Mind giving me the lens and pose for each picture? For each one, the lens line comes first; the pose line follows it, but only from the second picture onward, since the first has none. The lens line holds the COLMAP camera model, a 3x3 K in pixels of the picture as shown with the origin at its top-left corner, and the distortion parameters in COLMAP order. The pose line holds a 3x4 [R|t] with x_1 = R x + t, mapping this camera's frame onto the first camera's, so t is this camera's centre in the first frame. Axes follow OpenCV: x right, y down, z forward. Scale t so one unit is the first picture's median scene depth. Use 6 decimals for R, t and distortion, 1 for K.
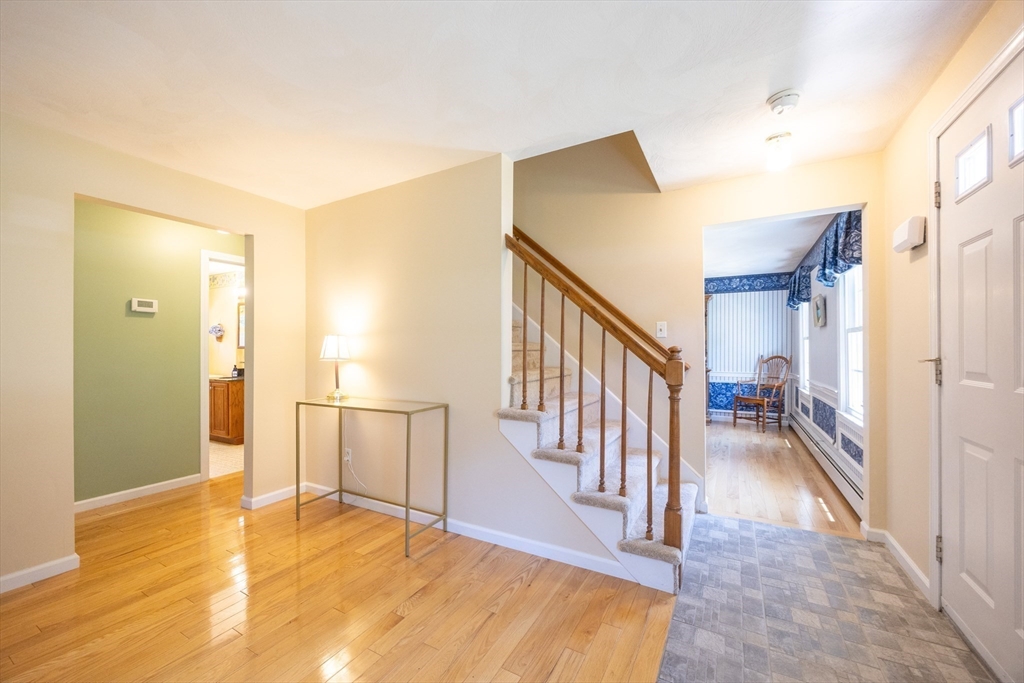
lens RADIAL K [[393.0, 0, 513.6], [0, 393.0, 341.9], [0, 0, 1]] dist [0.000680, 0.000251]
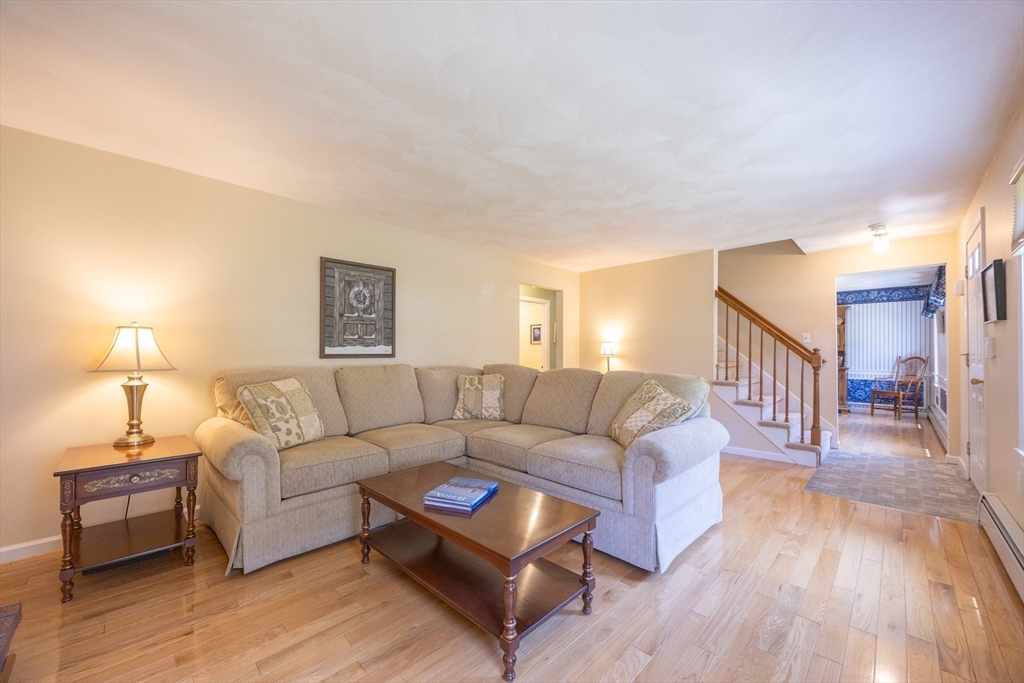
lens RADIAL K [[391.8, 0, 514.0], [0, 391.8, 345.1], [0, 0, 1]] dist [-0.011437, 0.000007]
pose [[0.965096, -0.003226, -0.261876, -0.189262], [0.002908, 0.999994, -0.001604, -0.001441], [0.261880, 0.000786, 0.965100, -0.445959]]
